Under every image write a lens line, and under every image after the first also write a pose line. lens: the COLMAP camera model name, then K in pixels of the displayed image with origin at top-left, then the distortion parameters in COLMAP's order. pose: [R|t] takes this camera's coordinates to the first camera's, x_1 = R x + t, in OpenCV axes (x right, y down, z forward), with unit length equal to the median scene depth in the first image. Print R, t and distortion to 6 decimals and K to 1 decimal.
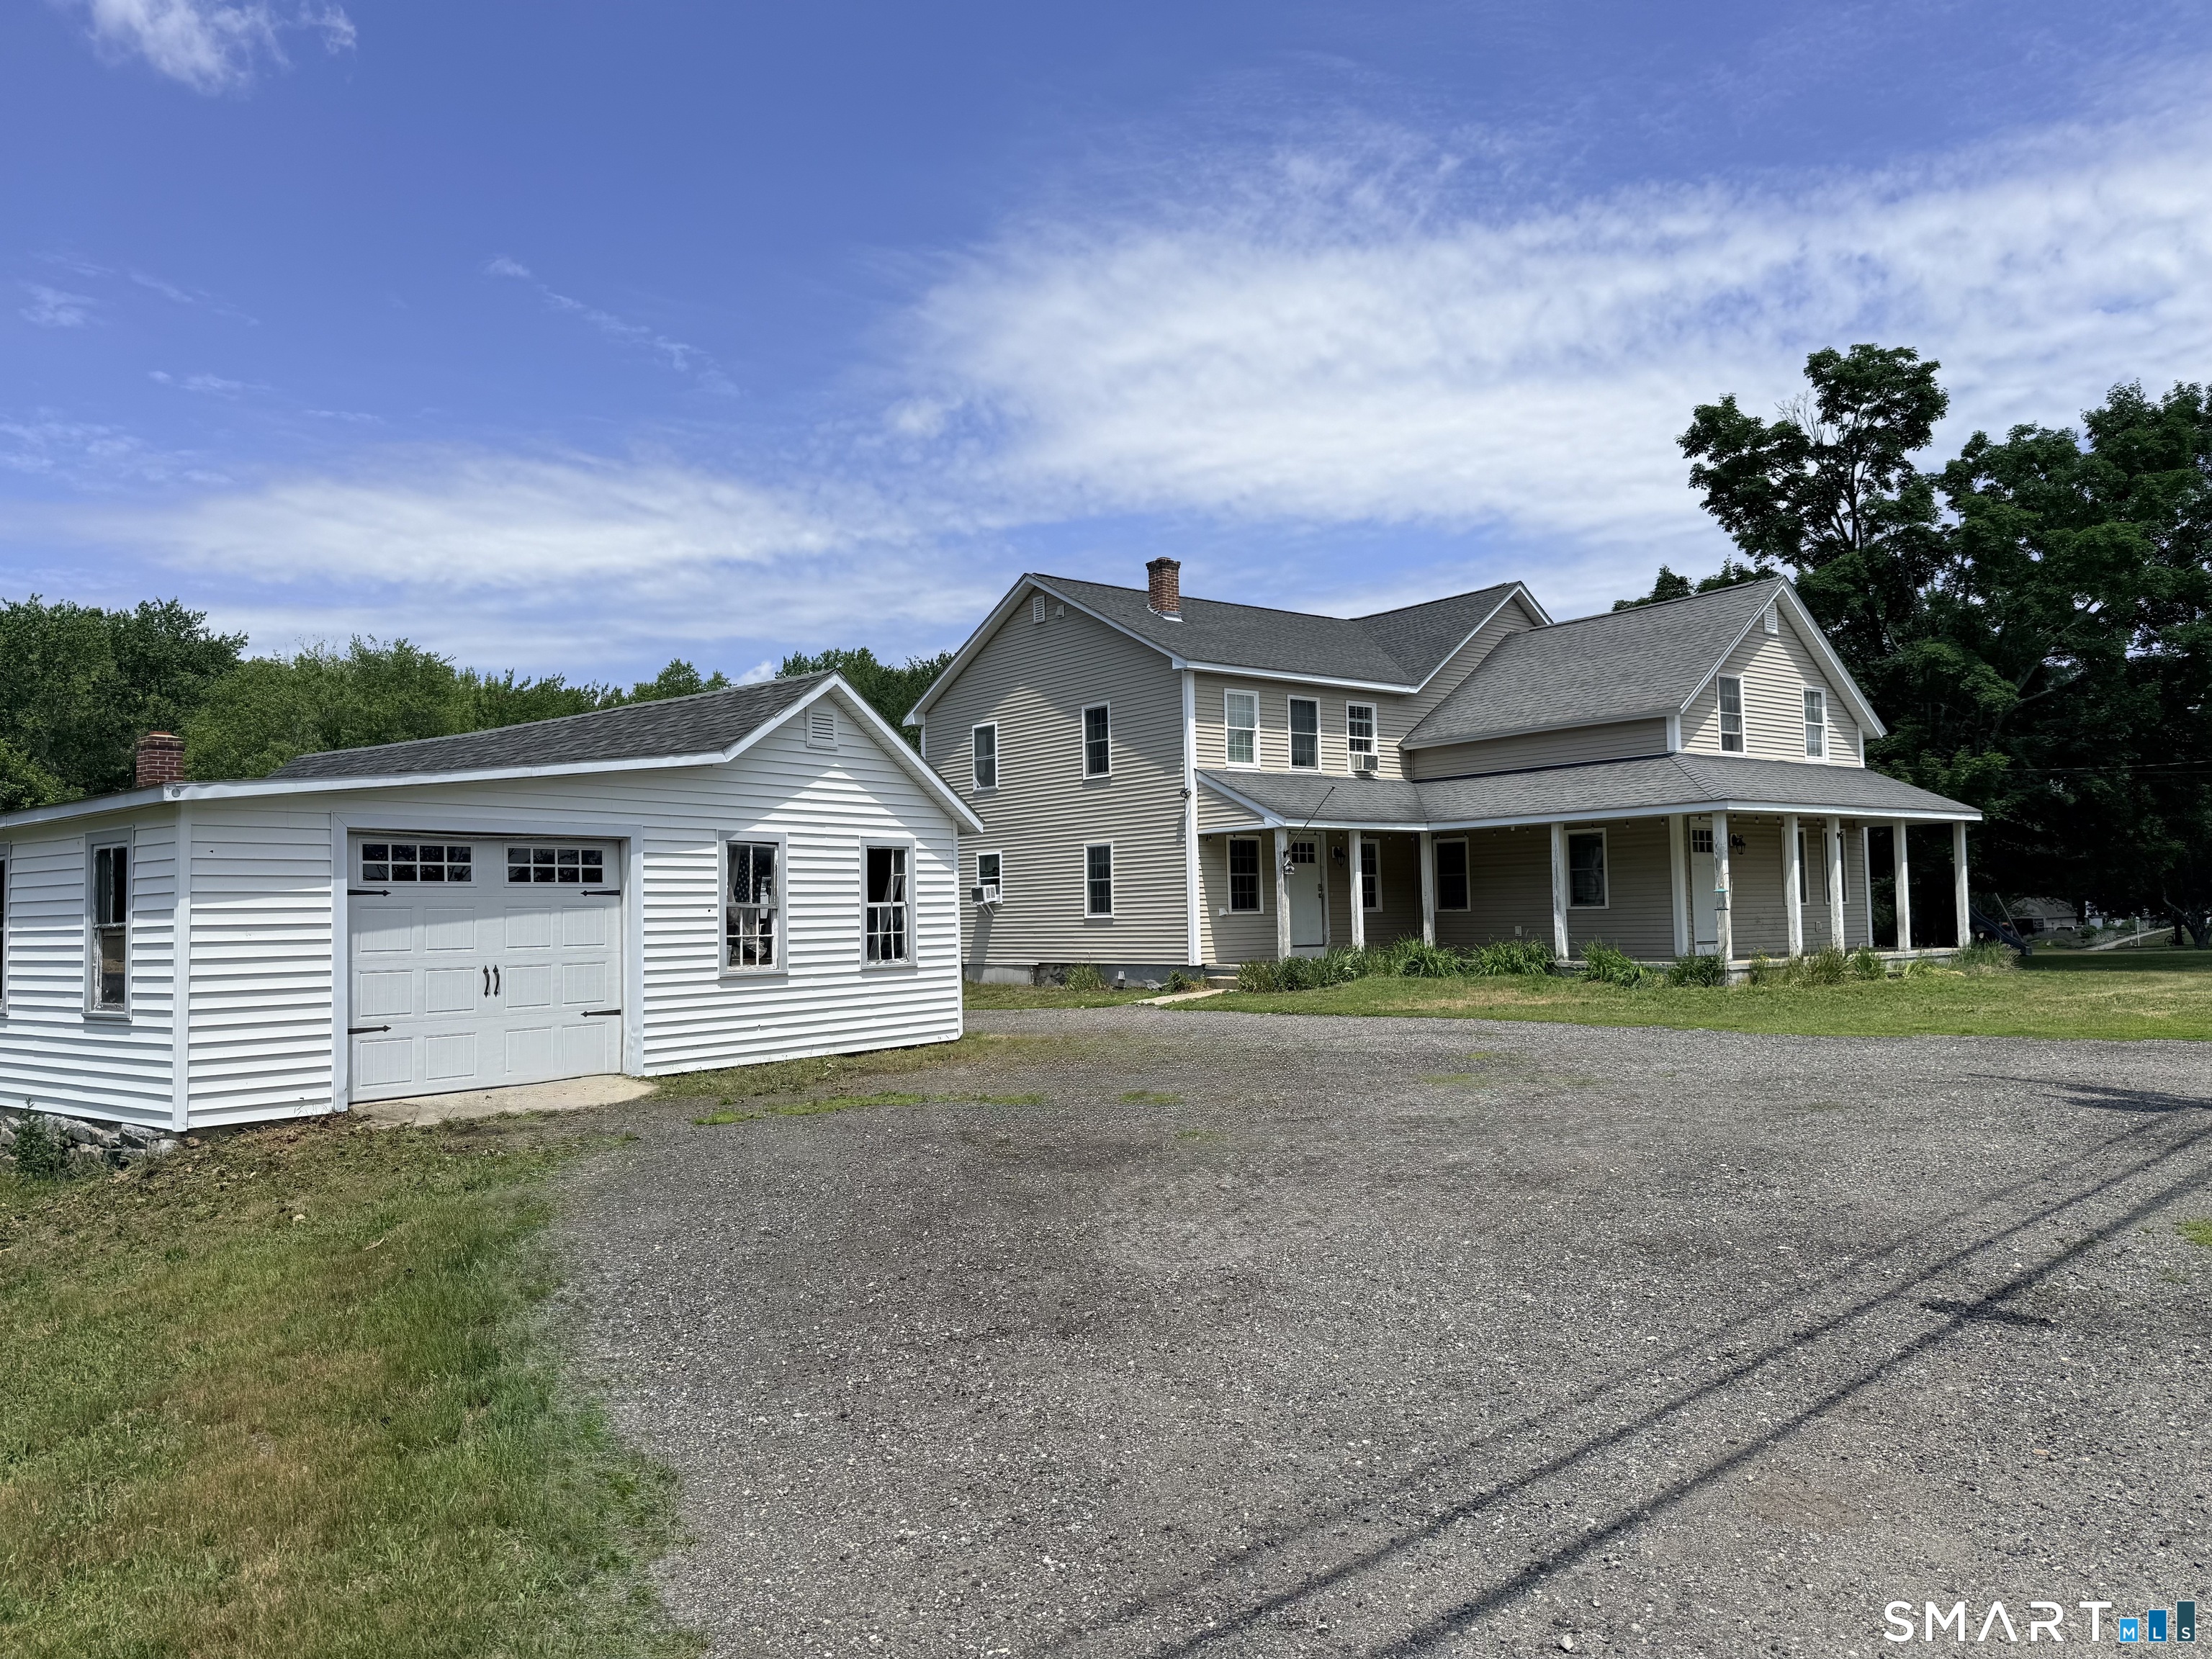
lens RADIAL K [[1548.0, 0, 1107.6], [0, 1548.0, 839.1], [0, 0, 1]] dist [0.086152, -0.094858]
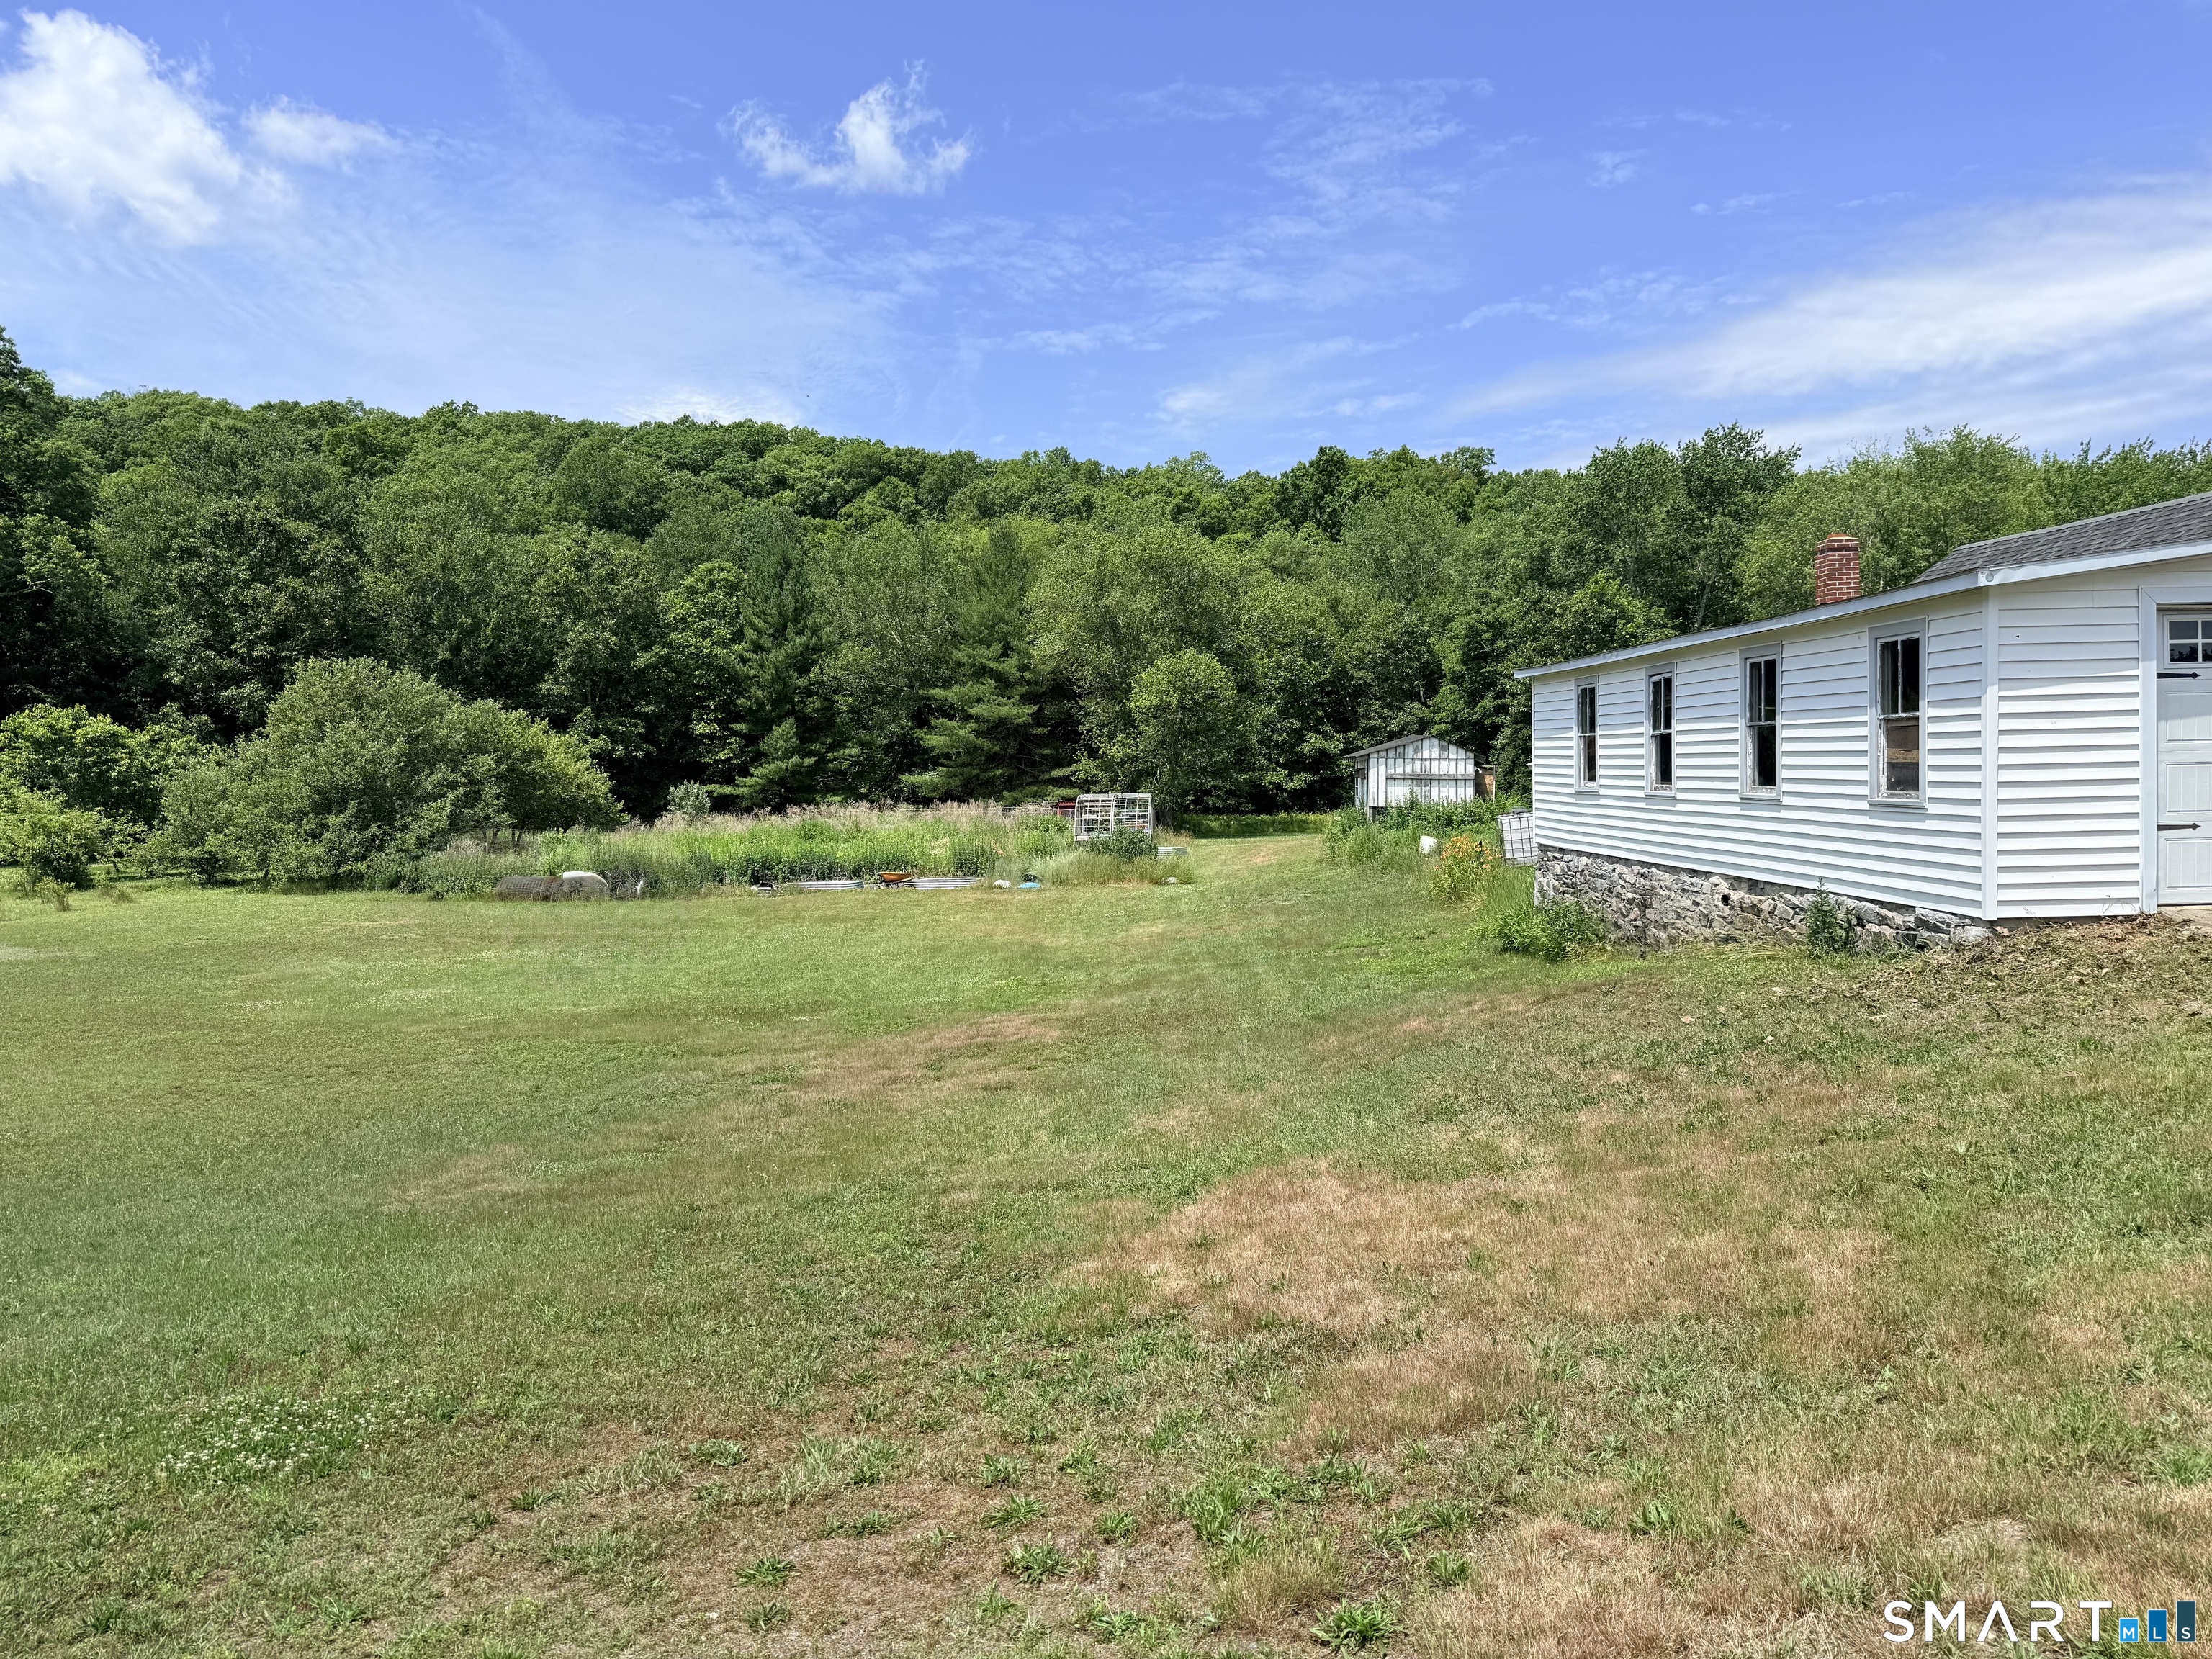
lens RADIAL K [[1561.3, 0, 1118.0], [0, 1561.3, 855.2], [0, 0, 1]] dist [0.055952, -0.066277]
pose [[0.644366, 0.050728, -0.763033, -0.165165], [0.048578, 0.993067, 0.107044, 0.009930], [0.763173, -0.106042, 0.637434, -0.048708]]
